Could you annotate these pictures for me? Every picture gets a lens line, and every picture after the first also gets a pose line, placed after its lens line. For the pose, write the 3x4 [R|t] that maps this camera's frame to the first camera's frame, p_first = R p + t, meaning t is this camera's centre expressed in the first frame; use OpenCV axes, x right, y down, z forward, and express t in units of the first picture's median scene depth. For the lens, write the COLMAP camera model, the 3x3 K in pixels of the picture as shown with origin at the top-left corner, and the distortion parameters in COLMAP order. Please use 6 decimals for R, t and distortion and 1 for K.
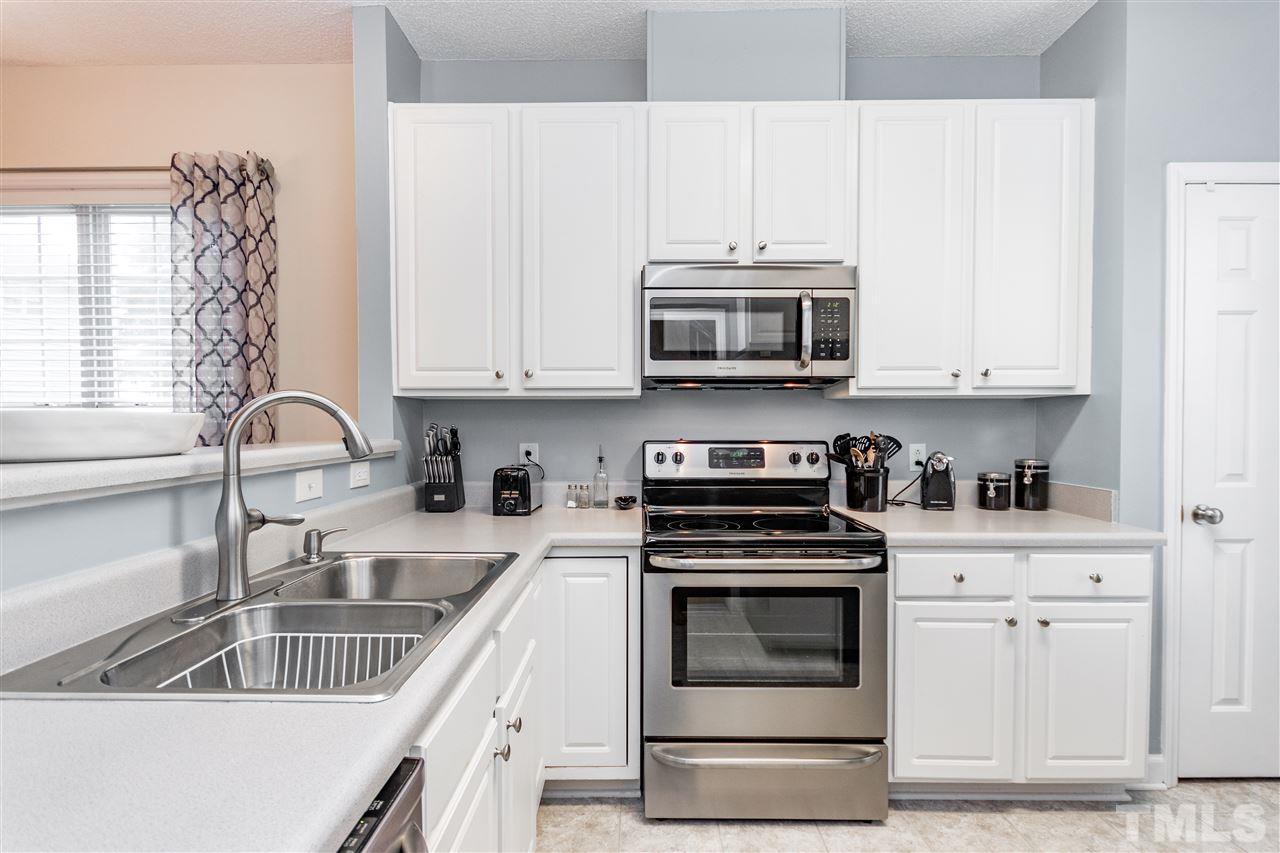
lens RADIAL K [[591.2, 0, 633.1], [0, 591.2, 438.5], [0, 0, 1]] dist [0.002131, -0.000200]
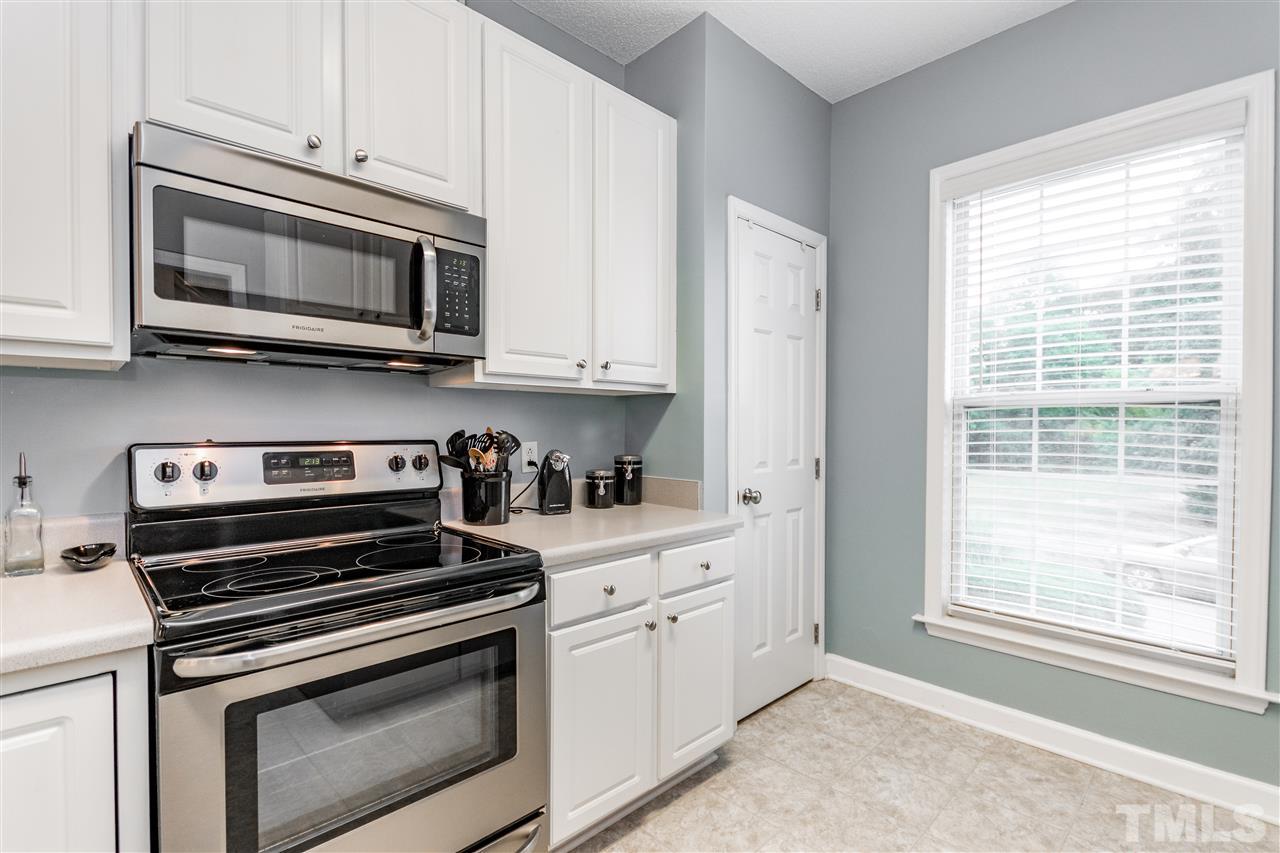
lens RADIAL K [[591.2, 0, 633.1], [0, 591.2, 438.5], [0, 0, 1]] dist [0.002131, -0.000200]
pose [[0.713746, -0.011429, 0.700312, -0.039102], [0.012538, 0.999915, 0.003540, 0.003098], [-0.700293, 0.006254, 0.713828, 0.276477]]
